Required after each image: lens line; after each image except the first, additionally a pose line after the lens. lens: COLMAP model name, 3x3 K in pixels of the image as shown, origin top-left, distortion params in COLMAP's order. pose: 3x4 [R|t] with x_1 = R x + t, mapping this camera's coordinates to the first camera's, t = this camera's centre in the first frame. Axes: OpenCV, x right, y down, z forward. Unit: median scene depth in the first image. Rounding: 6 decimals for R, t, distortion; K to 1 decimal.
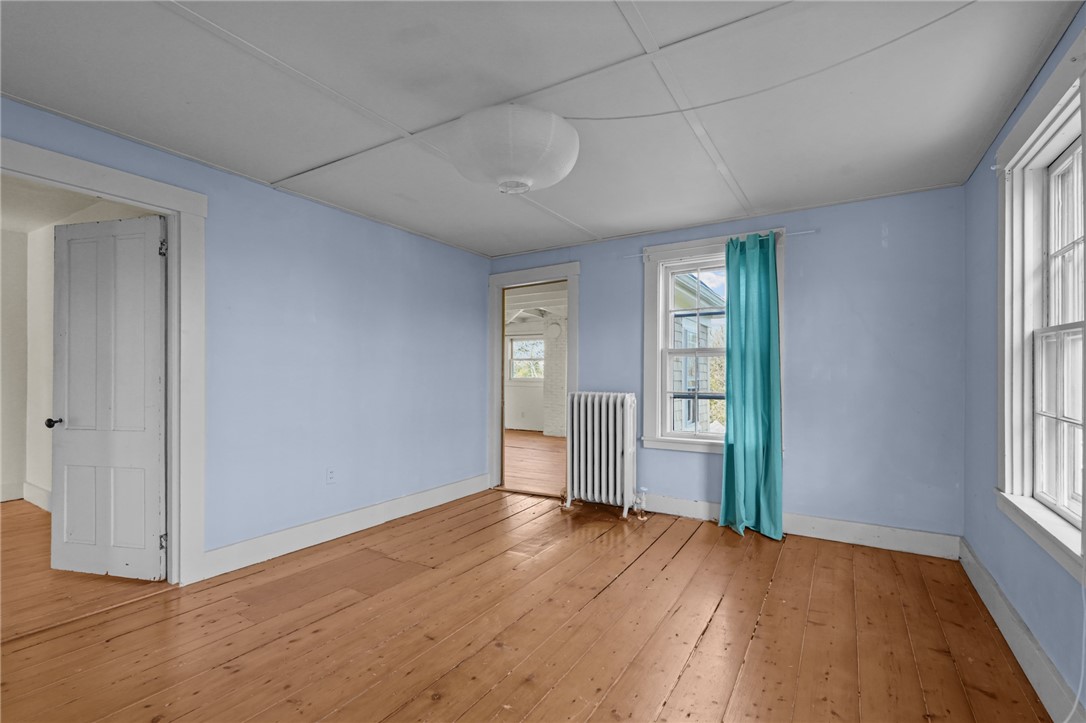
lens RADIAL K [[492.6, 0, 541.9], [0, 492.6, 362.8], [0, 0, 1]] dist [-0.002749, 0.001106]
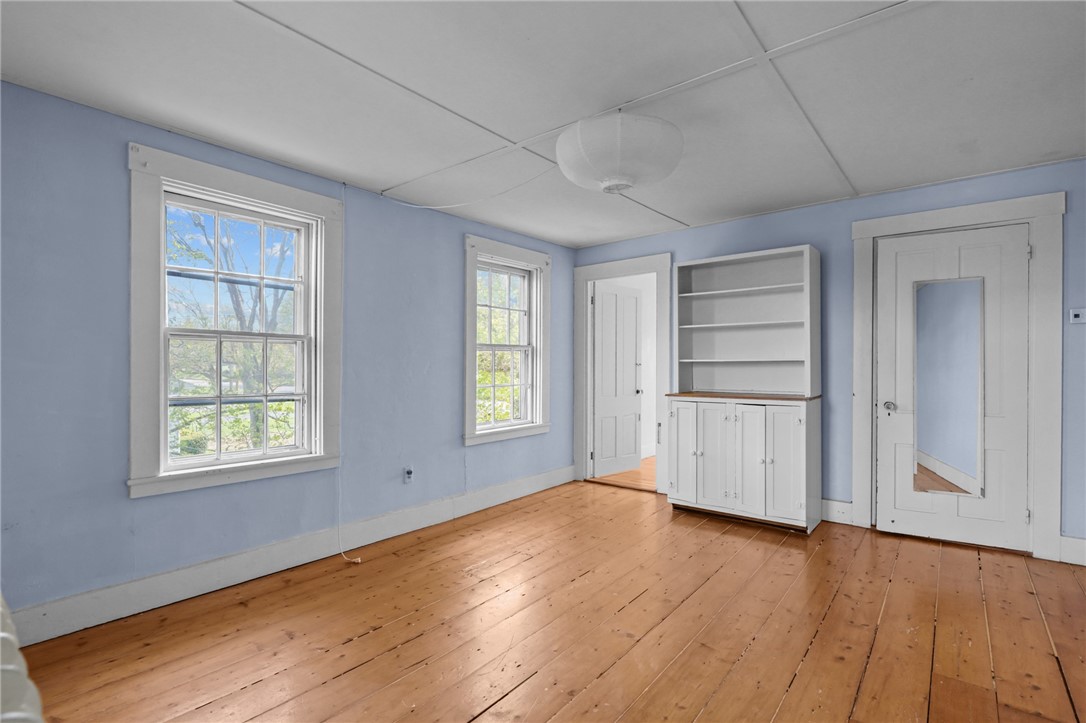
lens RADIAL K [[492.6, 0, 538.7], [0, 492.6, 360.0], [0, 0, 1]] dist [-0.002749, 0.001106]
pose [[-0.986316, -0.009718, 0.164582, -0.054366], [-0.010046, 0.999949, -0.001160, 0.005667], [-0.164562, -0.002798, -0.986363, 1.904623]]
